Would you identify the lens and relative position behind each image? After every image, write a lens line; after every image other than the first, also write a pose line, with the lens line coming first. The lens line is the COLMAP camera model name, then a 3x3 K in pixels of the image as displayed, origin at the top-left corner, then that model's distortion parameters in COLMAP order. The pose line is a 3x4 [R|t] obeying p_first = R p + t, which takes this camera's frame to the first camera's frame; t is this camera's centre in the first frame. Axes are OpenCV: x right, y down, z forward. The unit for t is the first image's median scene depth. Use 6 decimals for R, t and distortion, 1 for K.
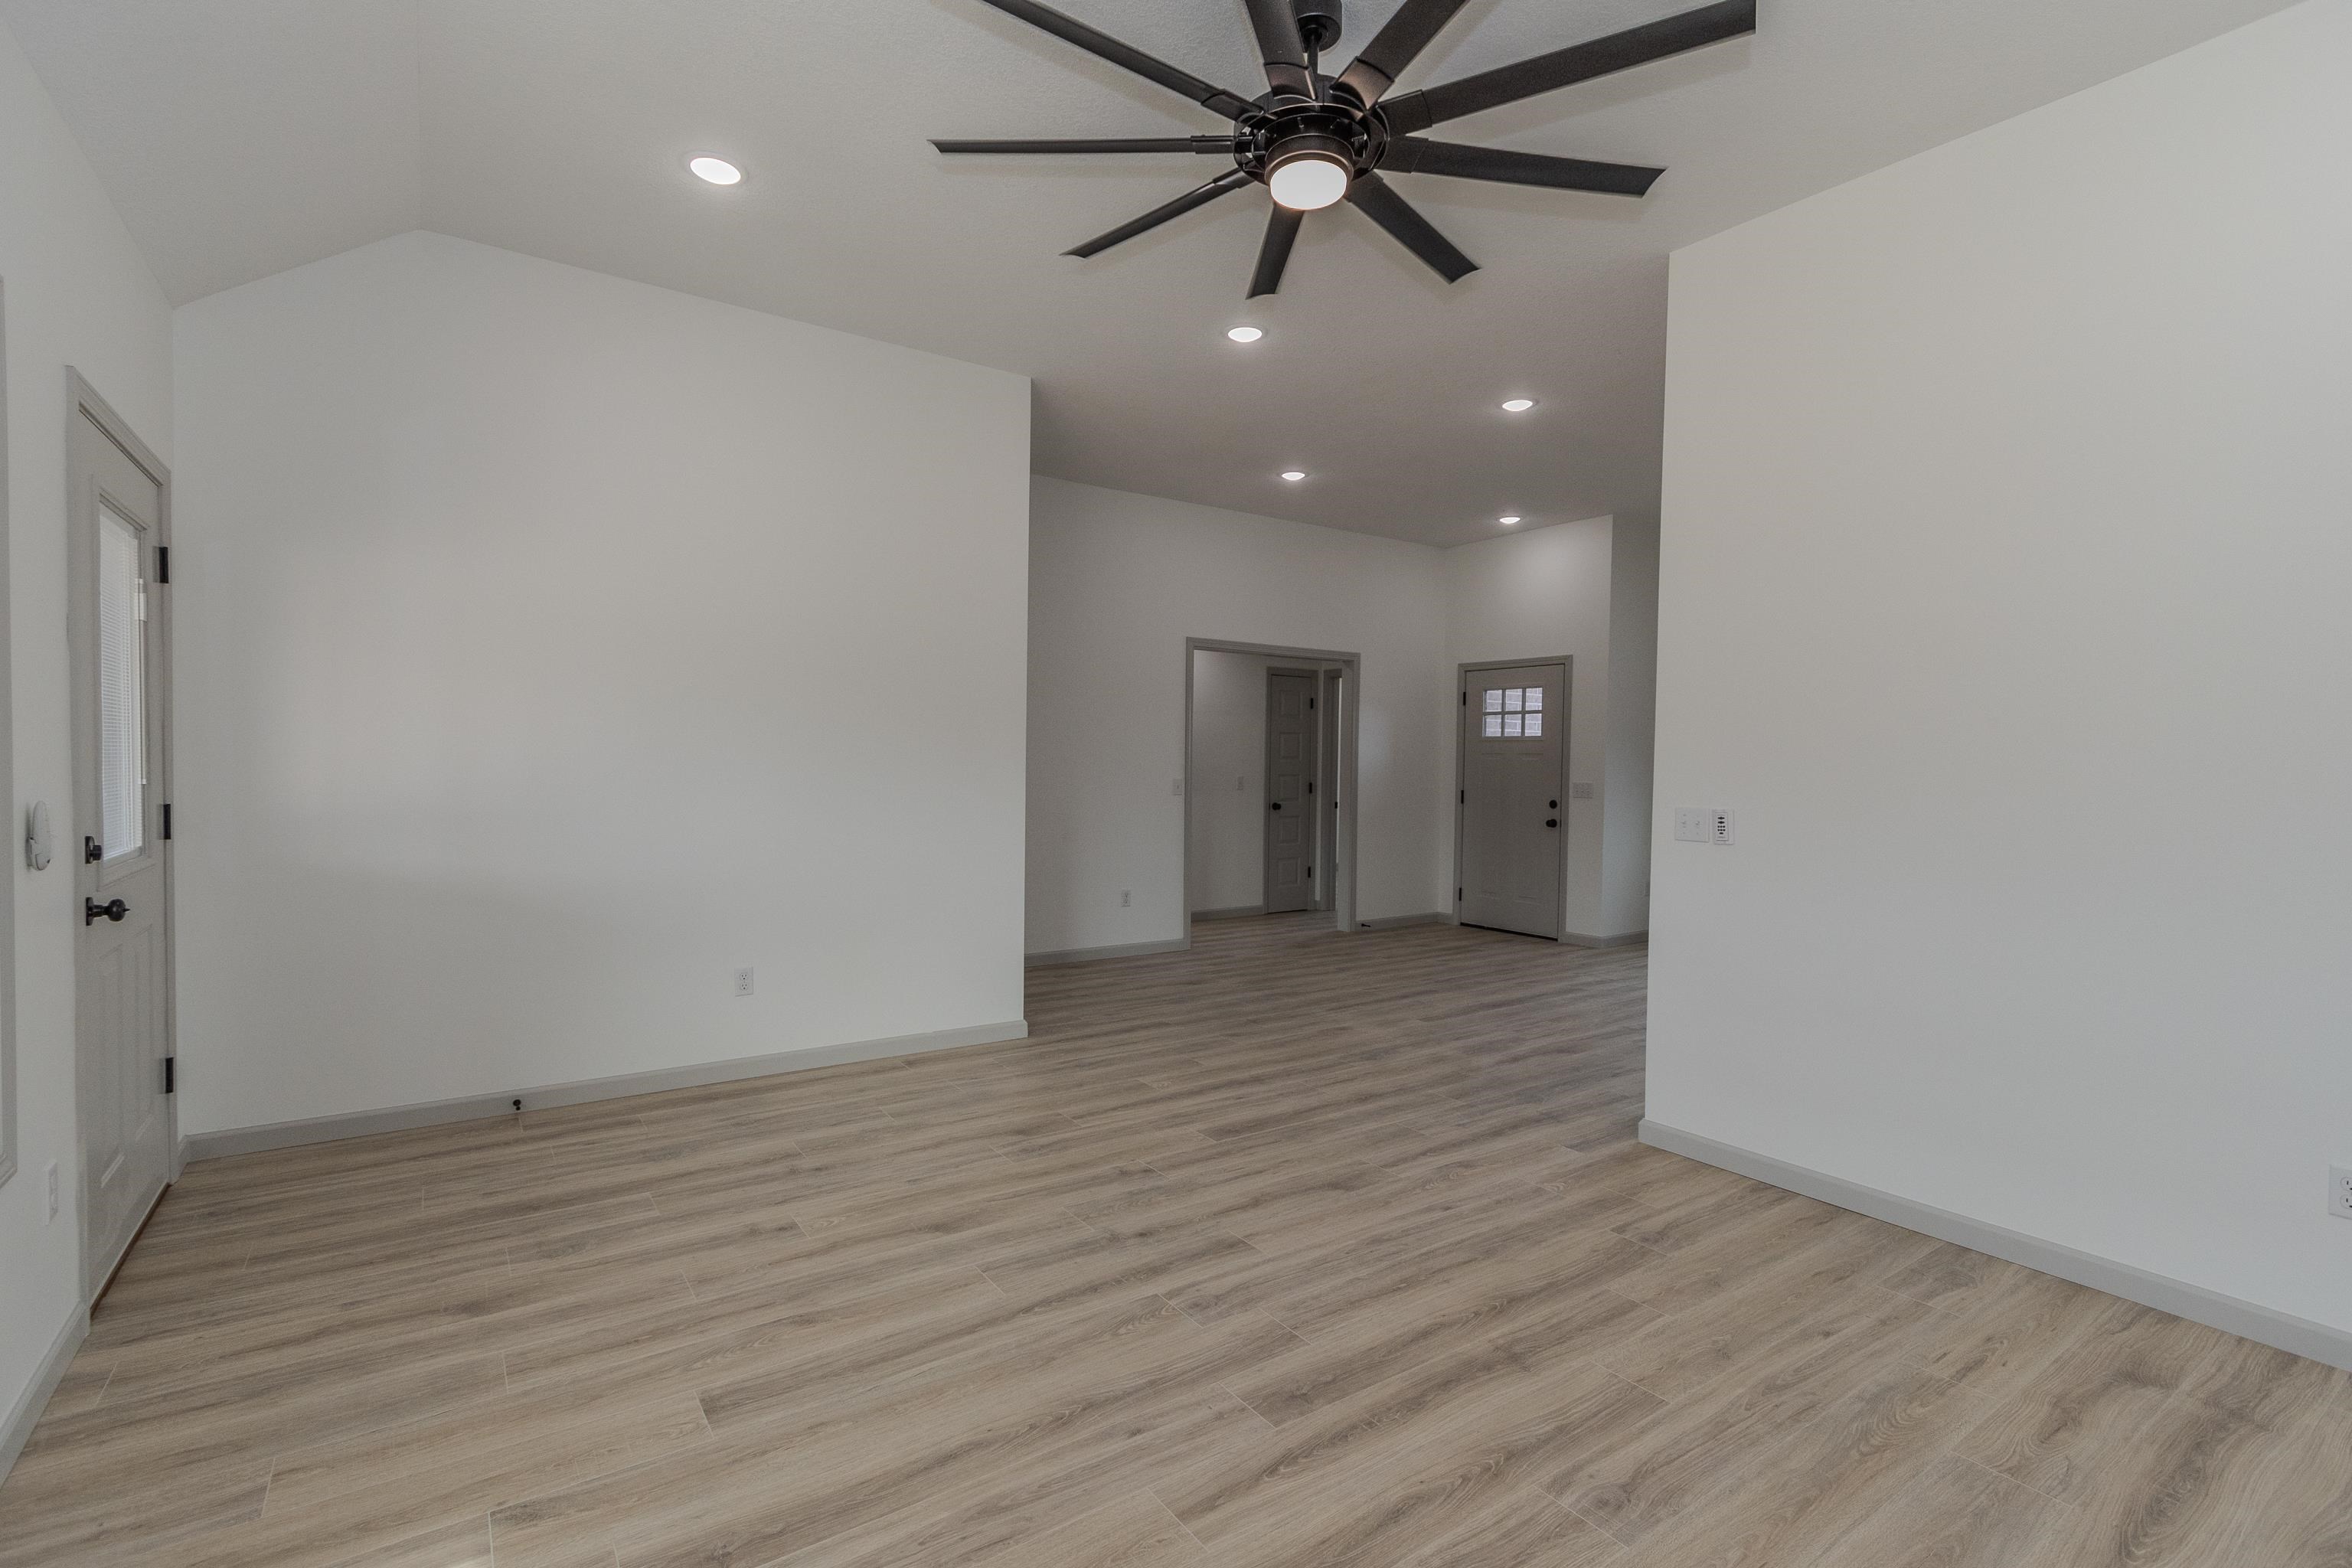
lens RADIAL K [[1070.6, 0, 1154.5], [0, 1070.6, 789.0], [0, 0, 1]] dist [-0.001264, -0.001267]
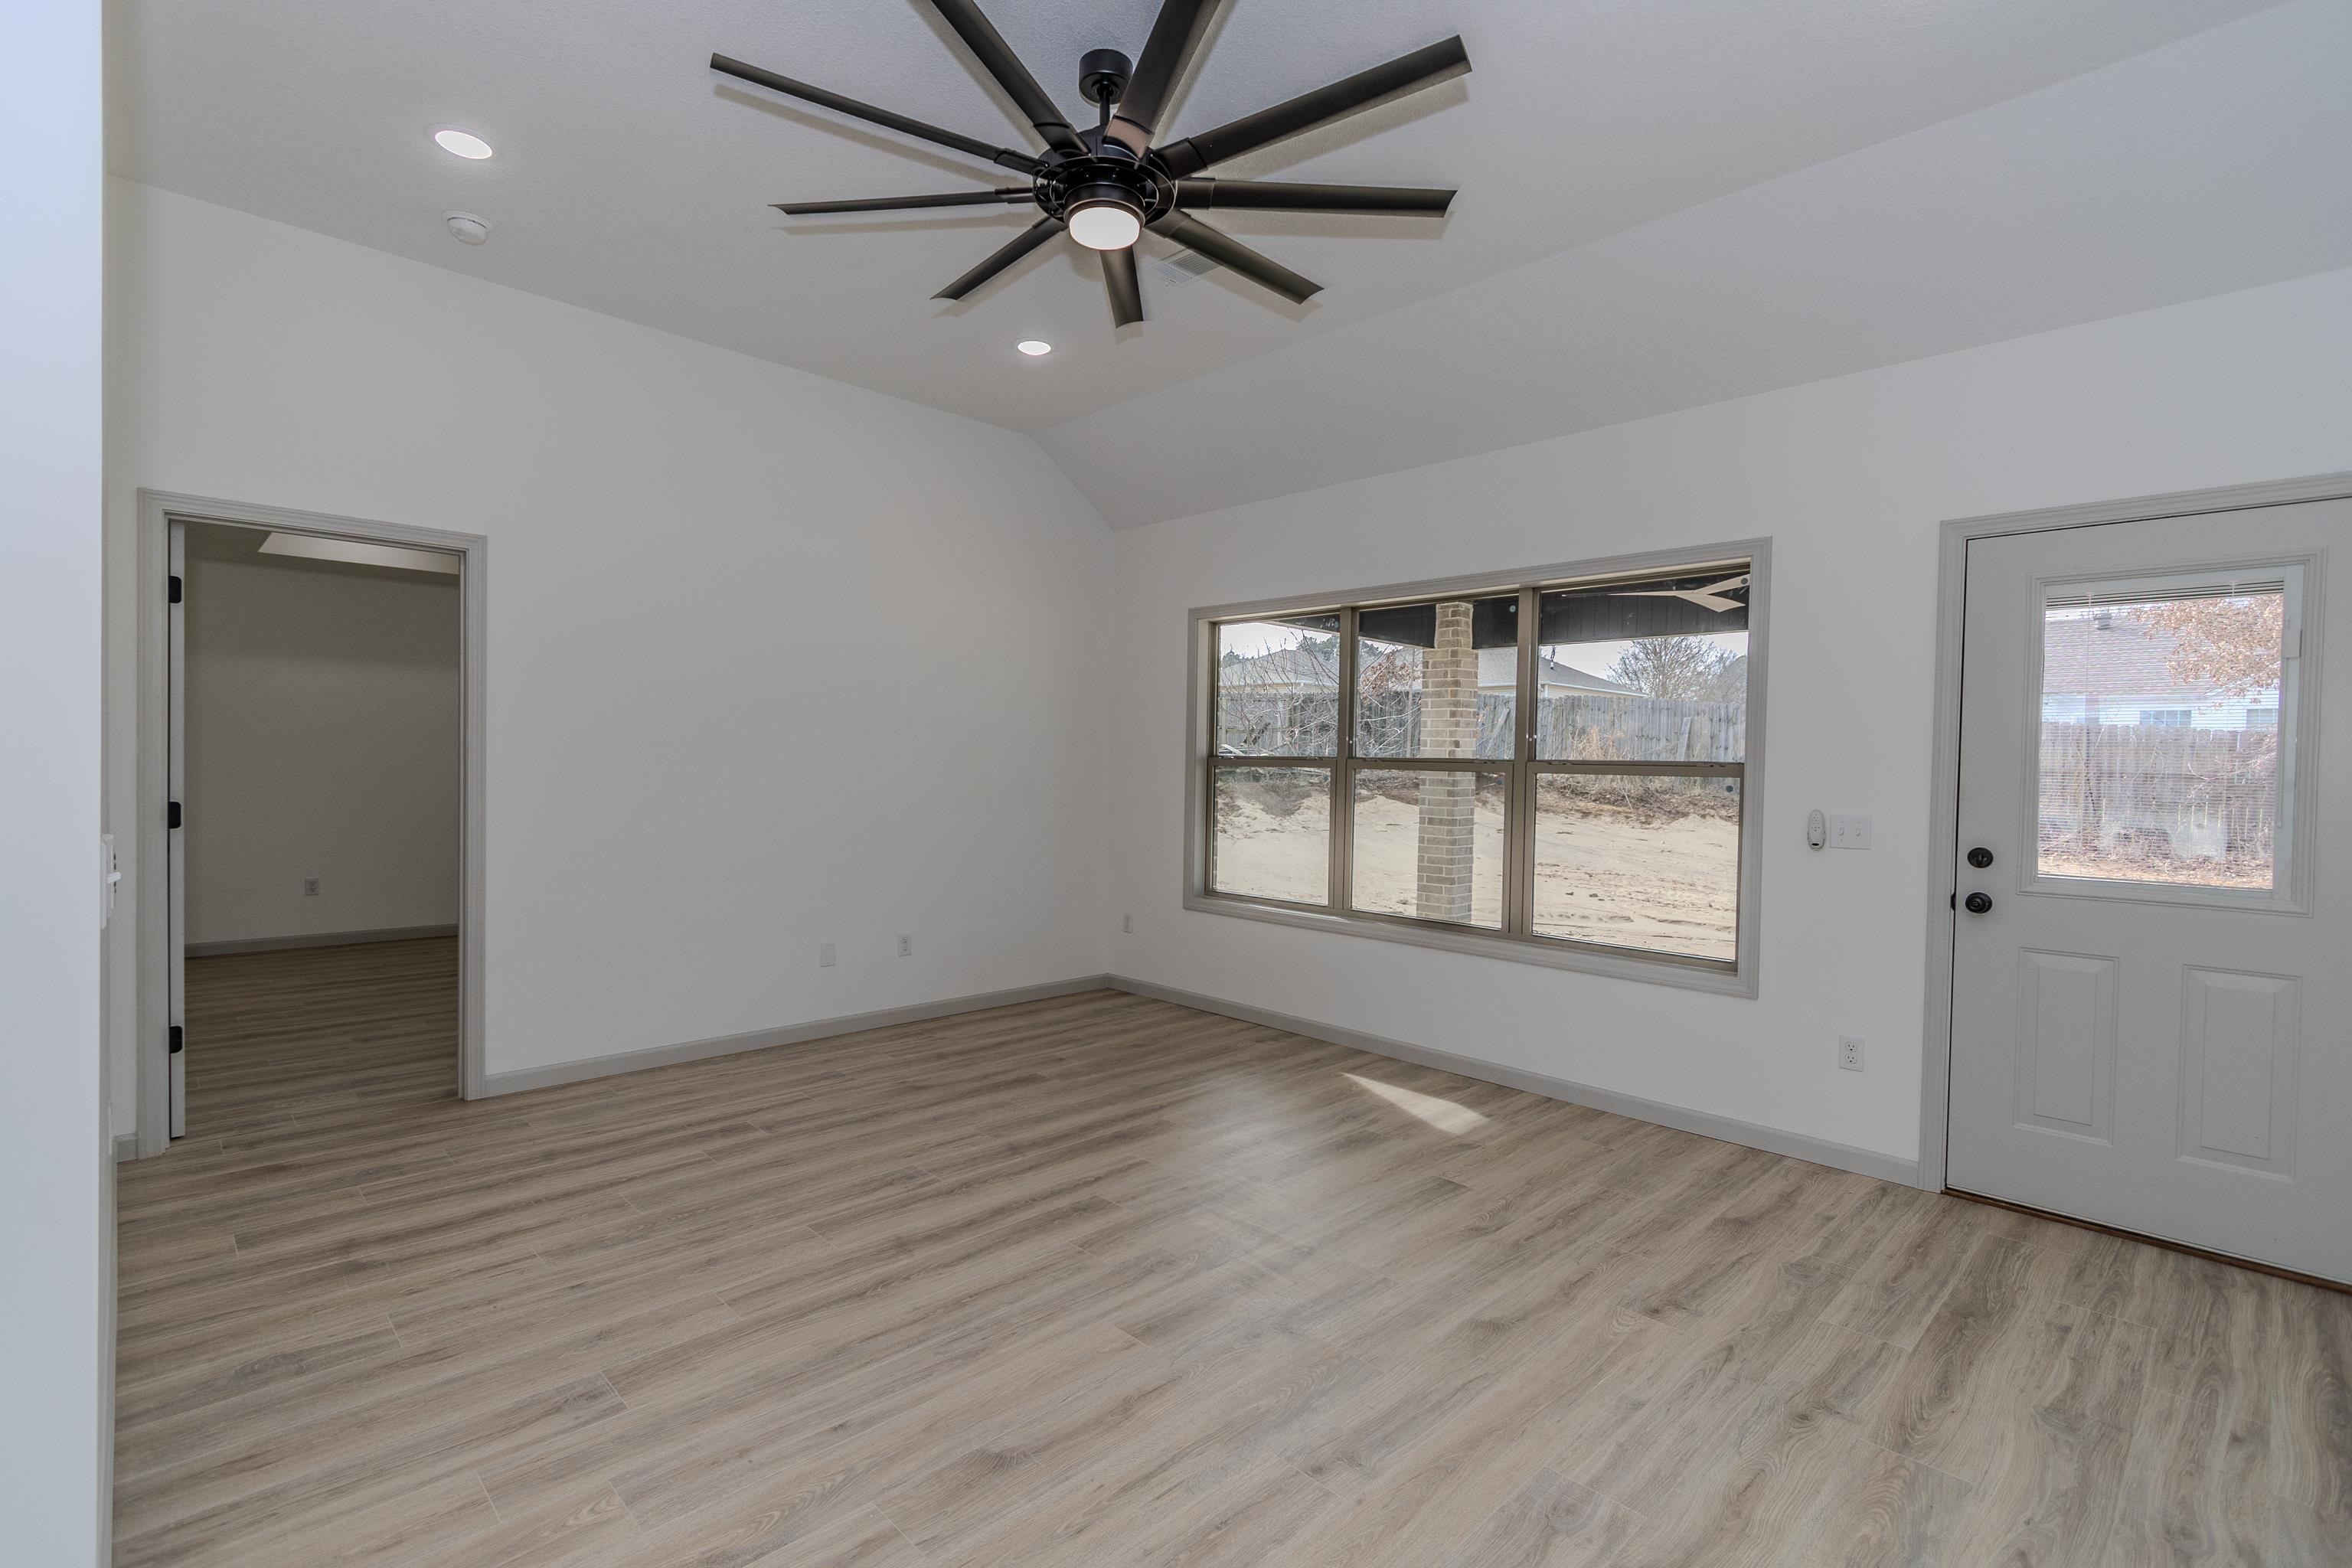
lens RADIAL K [[1070.6, 0, 1154.5], [0, 1070.6, 789.0], [0, 0, 1]] dist [-0.001264, -0.001267]
pose [[-0.985176, -0.029853, -0.168927, 0.200990], [-0.038510, 0.998095, 0.048206, -0.040514], [0.167166, 0.053997, -0.984449, 1.627527]]
